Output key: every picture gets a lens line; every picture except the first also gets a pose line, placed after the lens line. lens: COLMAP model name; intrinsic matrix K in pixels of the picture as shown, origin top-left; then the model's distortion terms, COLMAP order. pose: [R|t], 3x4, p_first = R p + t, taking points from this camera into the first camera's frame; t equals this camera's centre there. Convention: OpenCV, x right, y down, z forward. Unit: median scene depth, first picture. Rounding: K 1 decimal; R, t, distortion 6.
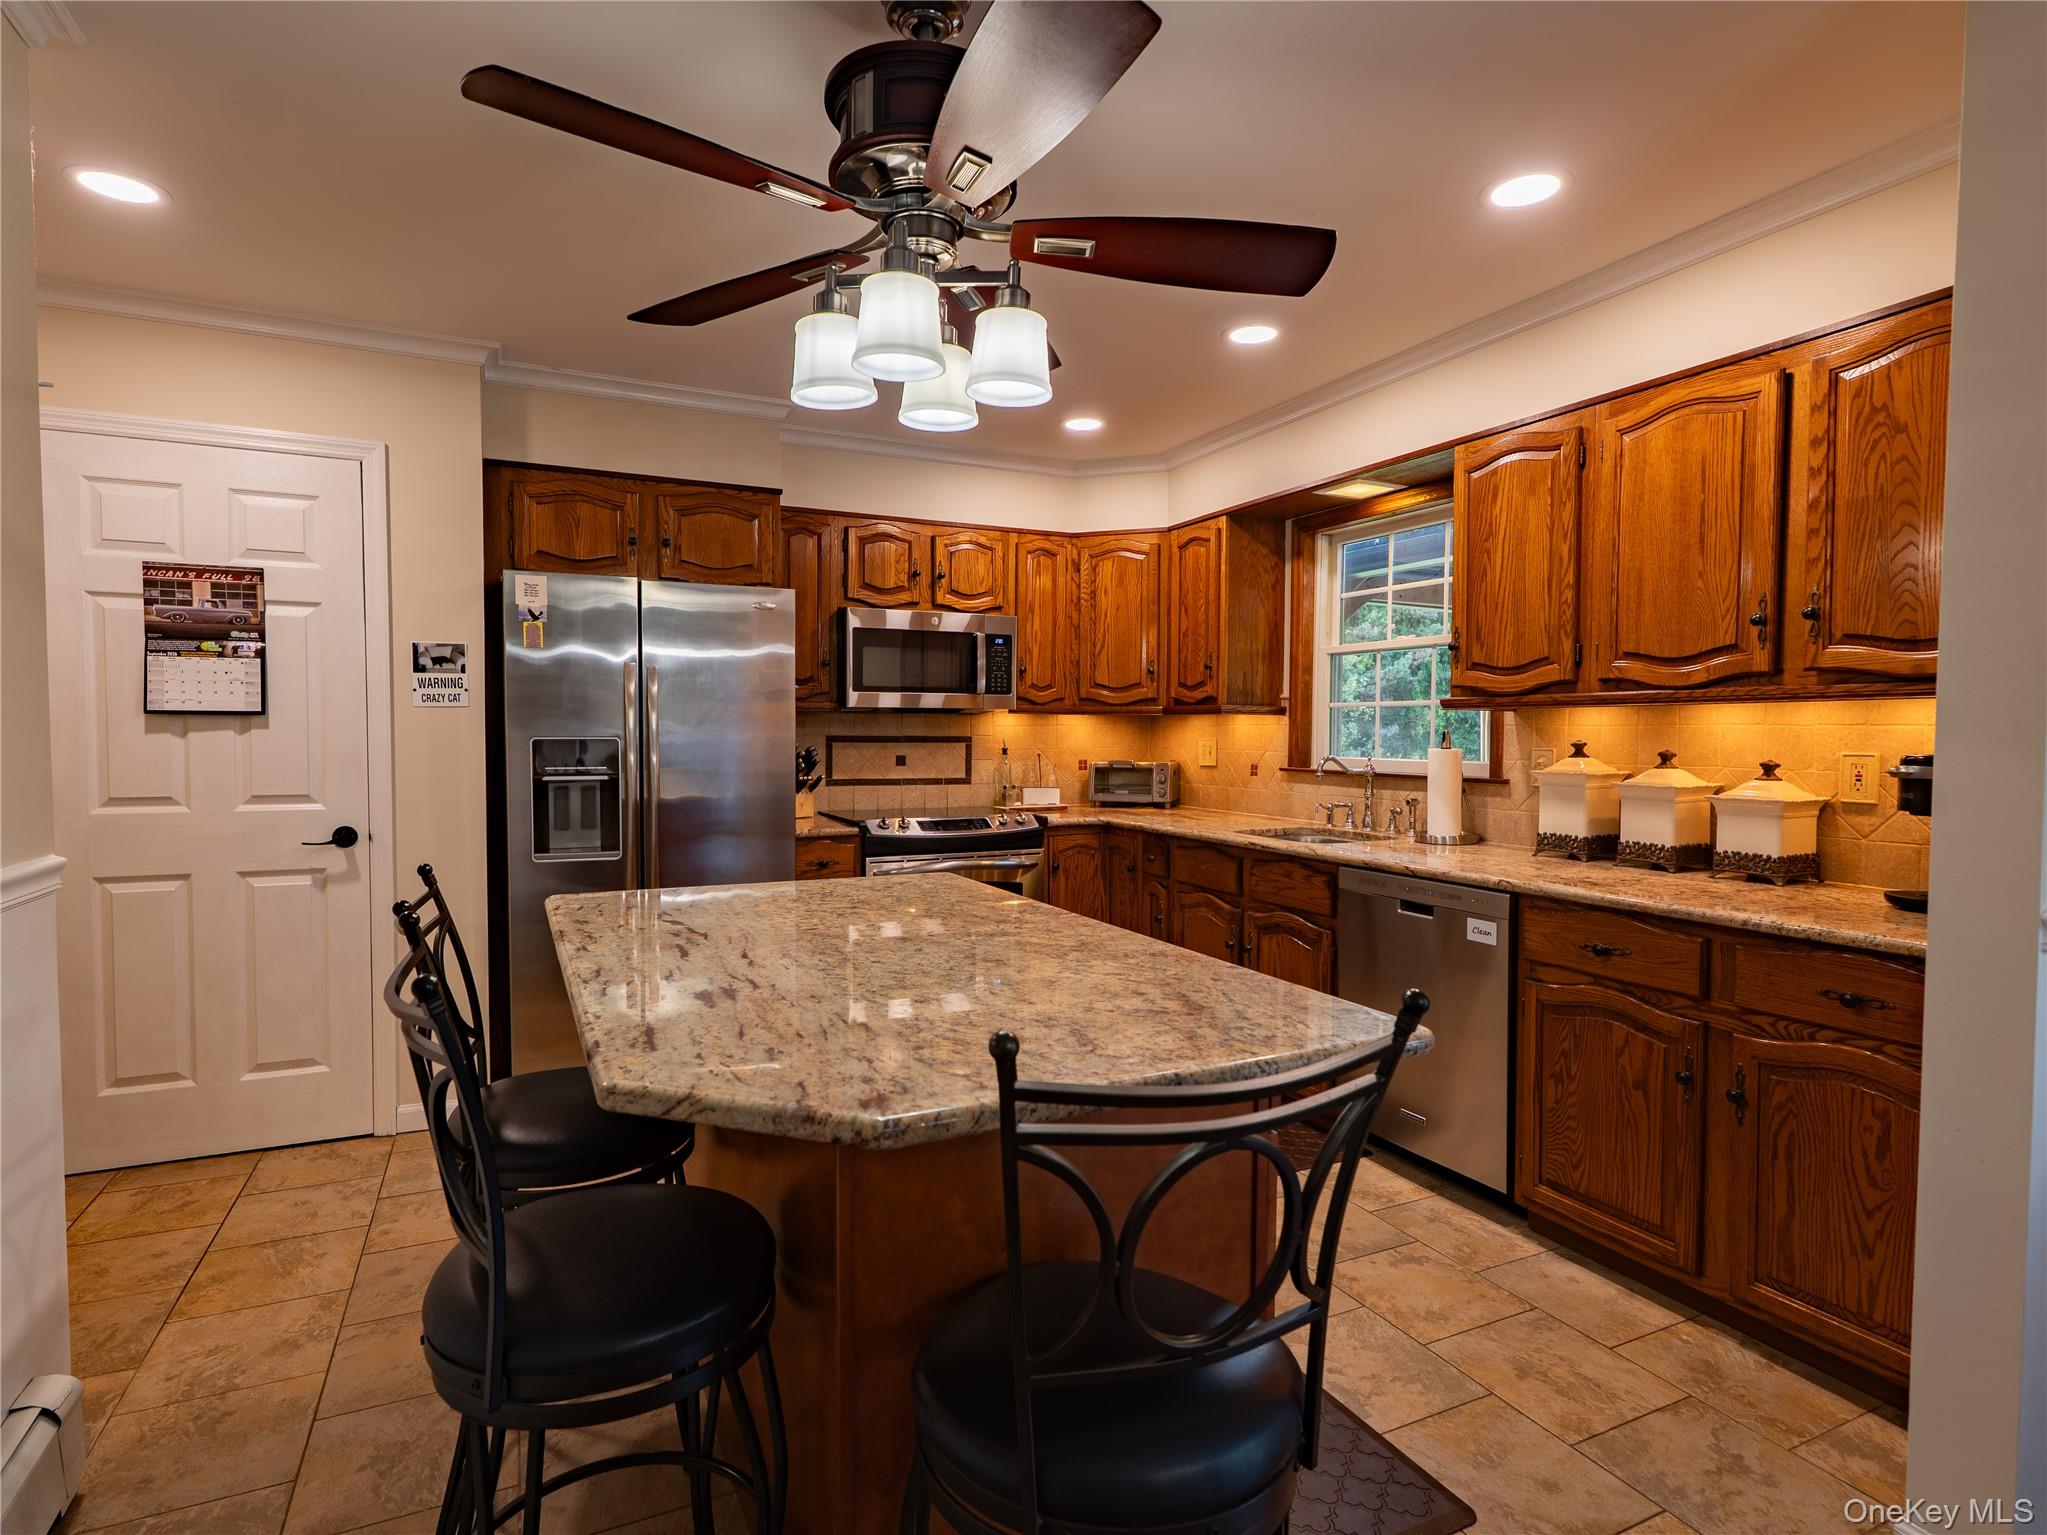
lens RADIAL K [[1065.6, 0, 1010.7], [0, 1065.6, 774.8], [0, 0, 1]] dist [0.004362, -0.000465]
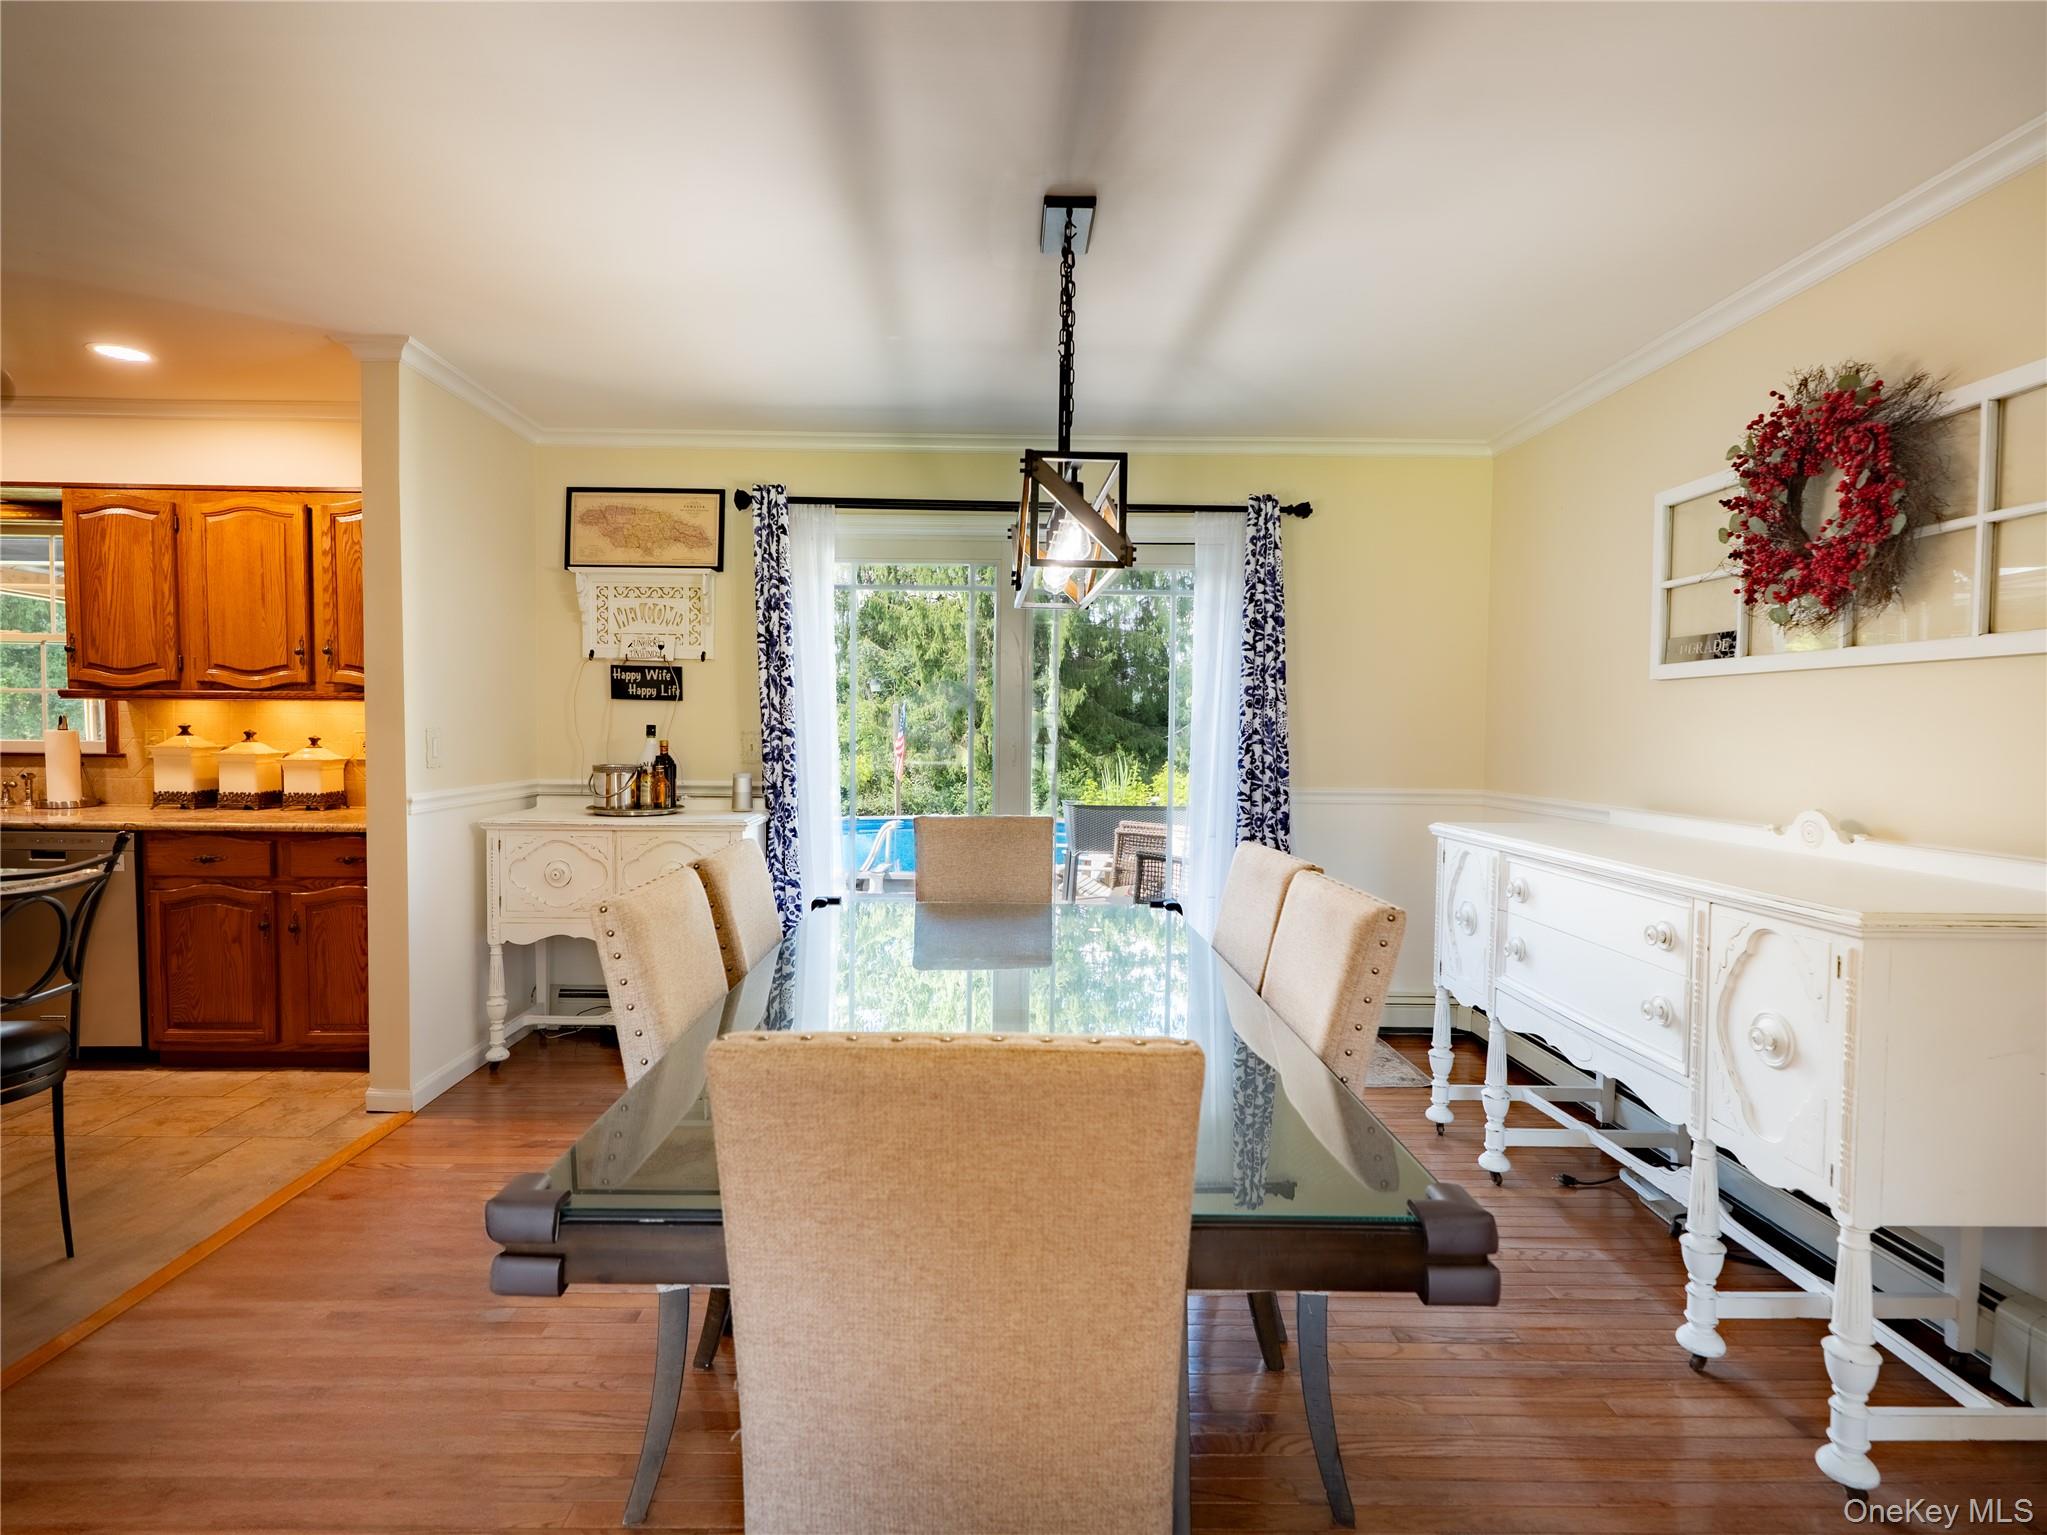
lens RADIAL K [[1065.6, 0, 1006.1], [0, 1065.6, 770.8], [0, 0, 1]] dist [0.004362, -0.000465]
pose [[0.417955, -0.038044, 0.907671, -0.325923], [0.027995, 0.999188, 0.028989, 0.021711], [-0.908036, 0.013294, 0.418681, -0.632519]]
